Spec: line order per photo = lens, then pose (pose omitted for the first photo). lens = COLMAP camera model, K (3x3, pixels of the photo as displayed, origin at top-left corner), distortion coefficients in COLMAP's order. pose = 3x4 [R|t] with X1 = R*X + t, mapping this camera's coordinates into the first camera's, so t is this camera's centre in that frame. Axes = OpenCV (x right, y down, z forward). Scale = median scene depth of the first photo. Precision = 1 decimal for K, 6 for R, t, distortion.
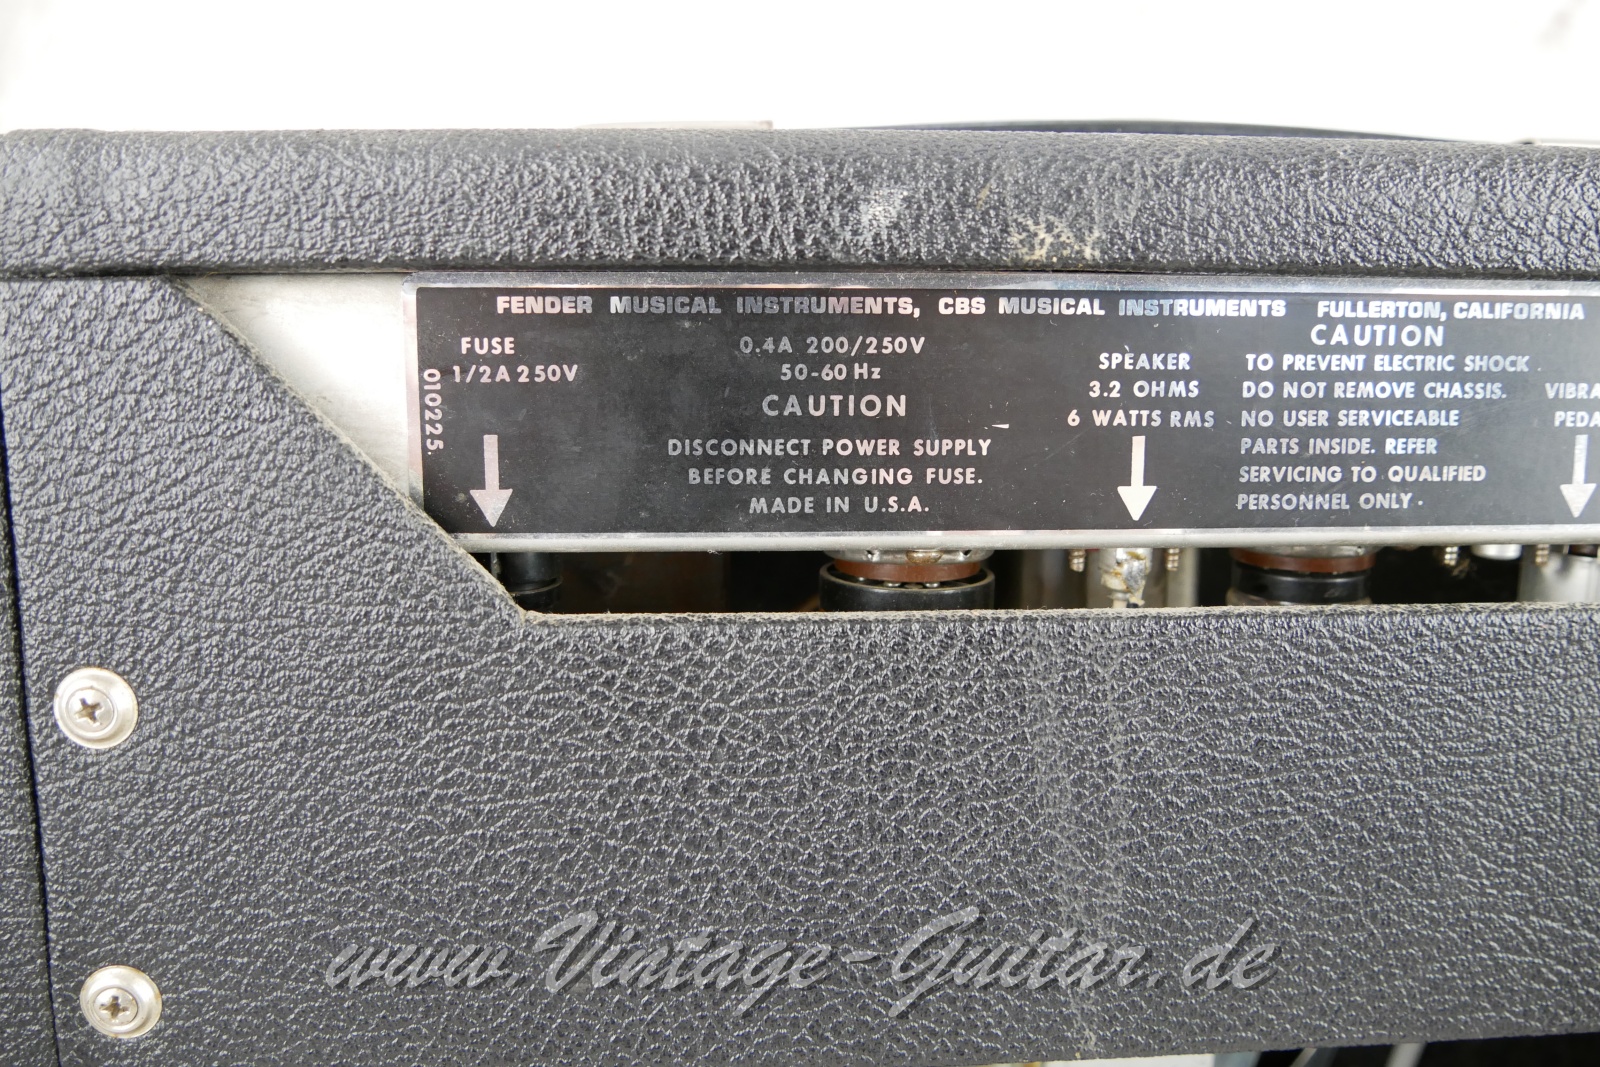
lens RADIAL K [[1282.1, 0, 802.2], [0, 1282.1, 543.6], [0, 0, 1]] dist [-0.059442, 0.040312]
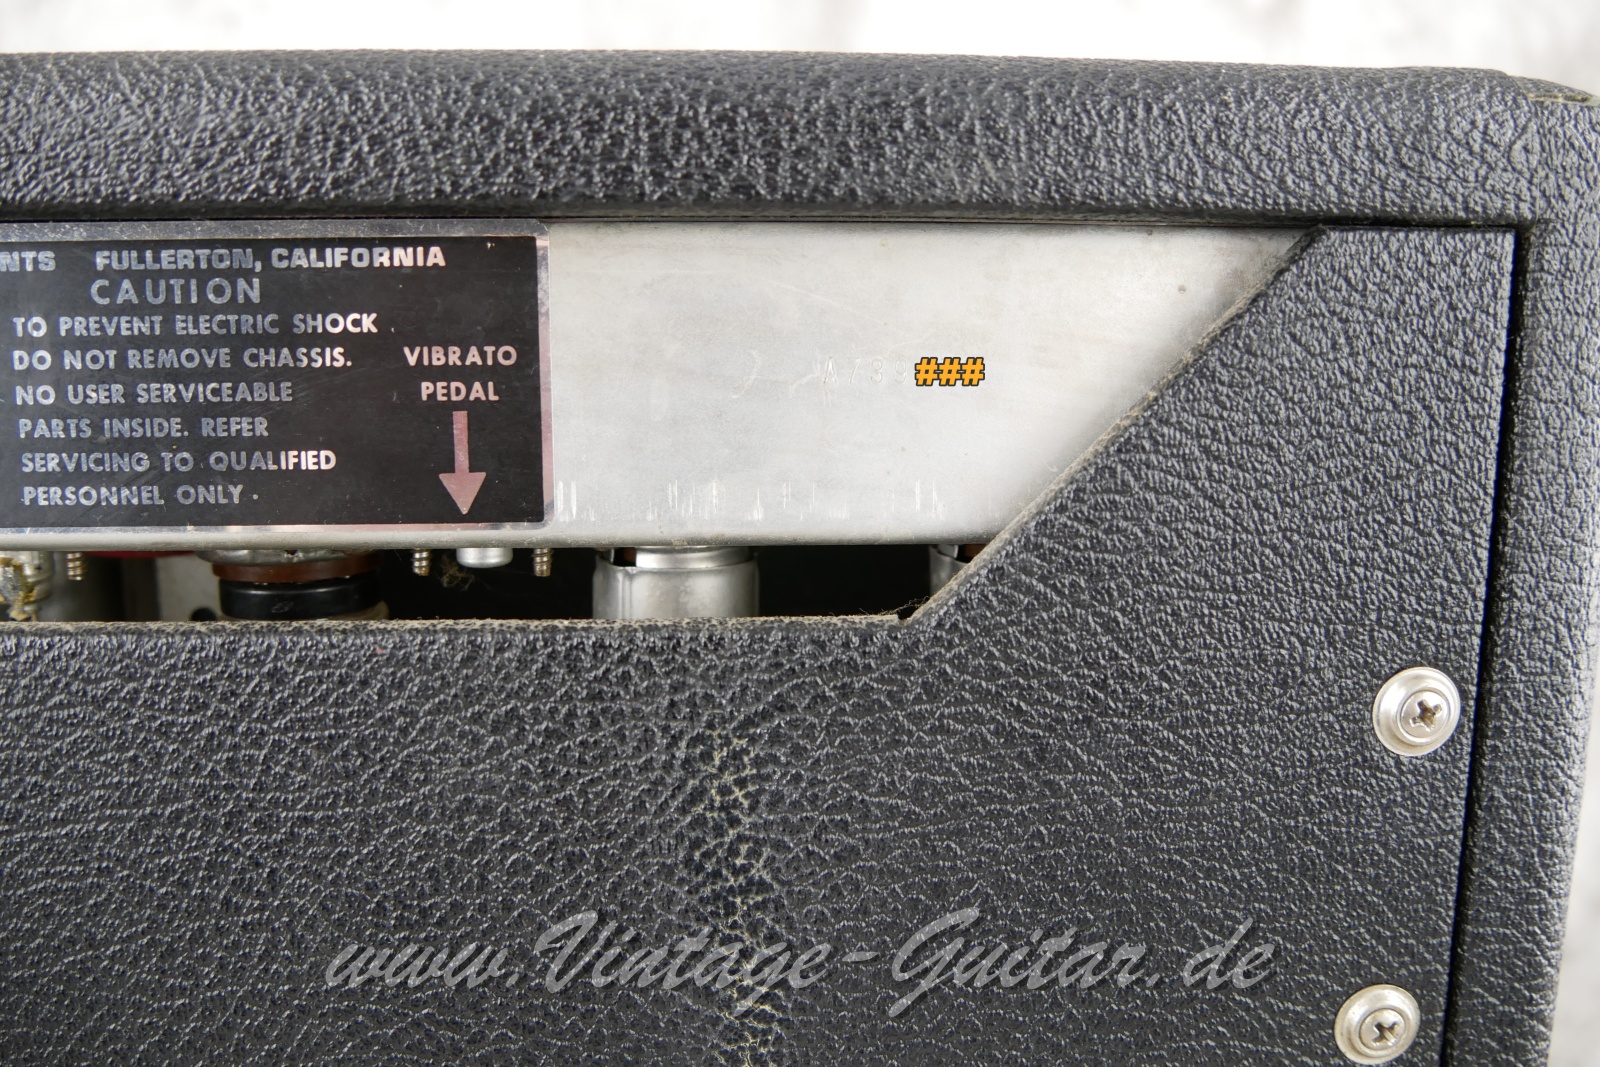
lens RADIAL K [[1504.4, 0, 792.7], [0, 1504.4, 583.3], [0, 0, 1]] dist [-0.054090, -0.019670]
pose [[0.998201, 0.009586, -0.059188, 0.347080], [-0.007766, 0.999492, 0.030905, -0.003599], [0.059454, -0.030389, 0.997768, 0.025055]]
